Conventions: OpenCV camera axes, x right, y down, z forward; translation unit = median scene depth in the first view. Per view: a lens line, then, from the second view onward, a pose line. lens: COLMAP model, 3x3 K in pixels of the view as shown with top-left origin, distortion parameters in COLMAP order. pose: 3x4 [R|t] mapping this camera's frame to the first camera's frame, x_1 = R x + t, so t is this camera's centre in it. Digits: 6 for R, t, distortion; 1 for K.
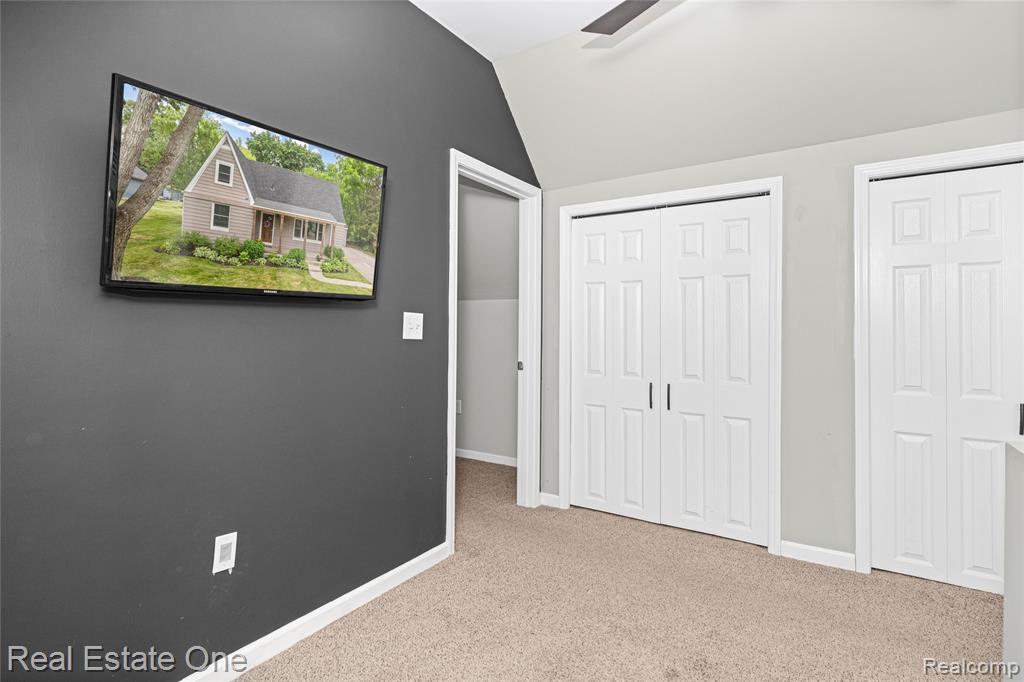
lens RADIAL K [[528.8, 0, 508.1], [0, 528.8, 332.5], [0, 0, 1]] dist [0.000482, -0.000586]
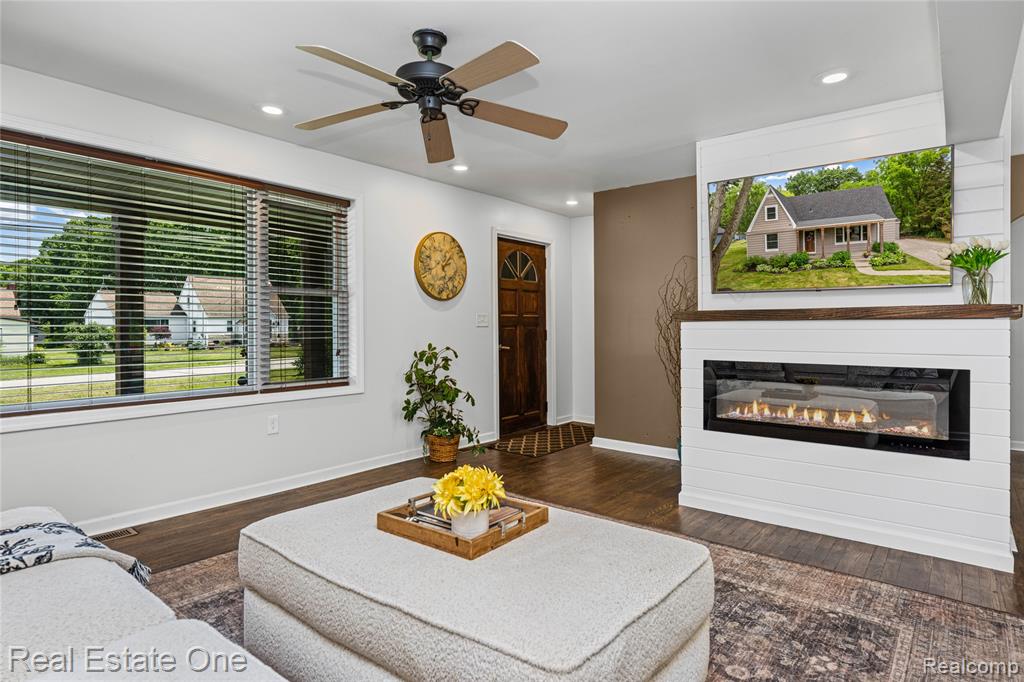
lens RADIAL K [[553.0, 0, 512.4], [0, 553.0, 331.6], [0, 0, 1]] dist [0.003742, -0.003376]
pose [[-0.093200, 0.011972, -0.995575, 0.961592], [-0.015107, 0.999796, 0.013437, 0.021021], [0.995533, 0.016292, -0.093000, 0.373897]]
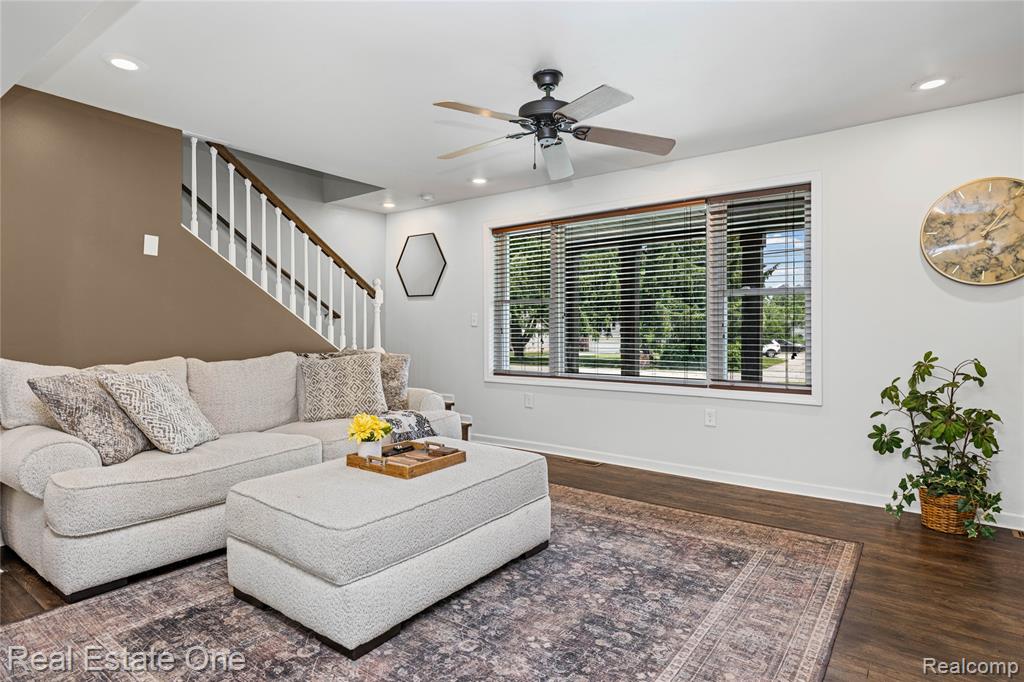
lens RADIAL K [[553.0, 0, 510.0], [0, 553.0, 337.1], [0, 0, 1]] dist [0.003742, -0.003376]
pose [[-0.998528, 0.003204, 0.054147, -0.000694], [0.004881, 0.999511, 0.030871, 0.011532], [-0.054022, 0.031090, -0.998056, 1.284404]]
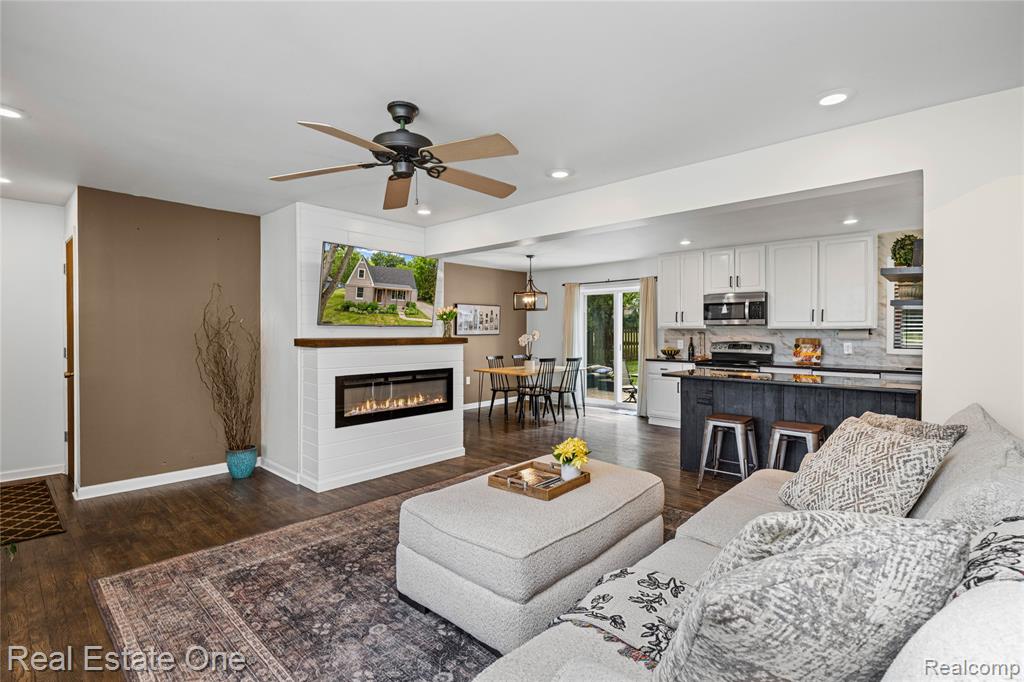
lens RADIAL K [[478.3, 0, 503.7], [0, 478.3, 344.0], [0, 0, 1]] dist [-0.008487, -0.000275]
pose [[0.985611, 0.009899, -0.168737, 0.347546], [-0.007954, 0.999894, 0.012195, -0.030258], [0.168840, -0.010678, 0.985586, -0.777844]]
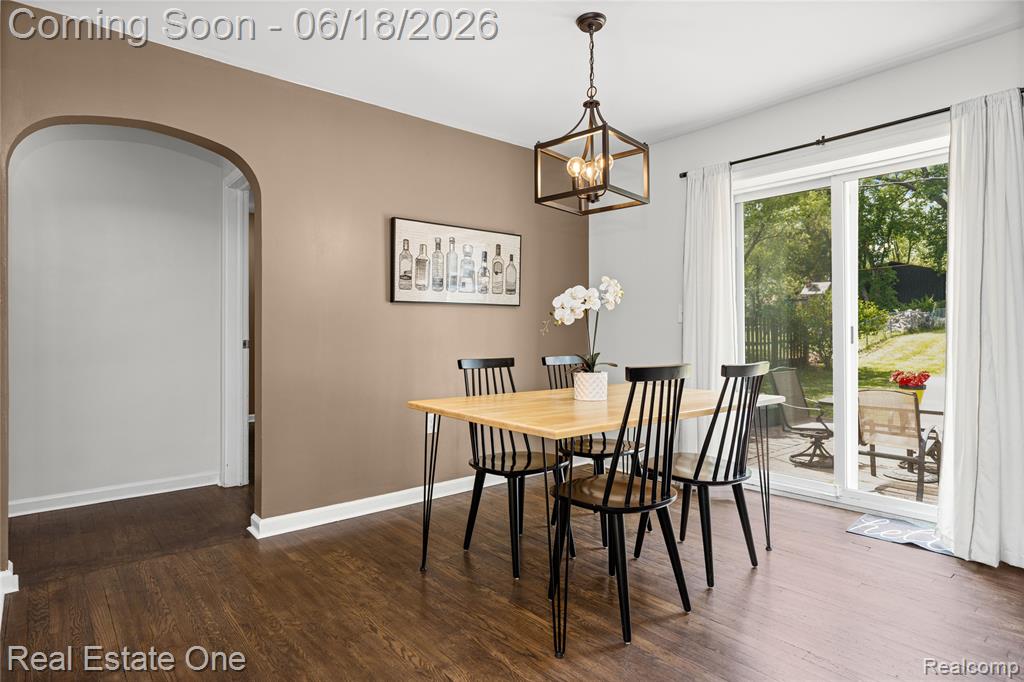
lens RADIAL K [[553.0, 0, 509.2], [0, 553.0, 320.8], [0, 0, 1]] dist [0.003742, -0.003376]
pose [[0.959599, -0.006249, -0.281301, 0.157482], [-0.003688, 0.999388, -0.034782, 0.043271], [0.281347, 0.034414, 0.958989, 1.071694]]
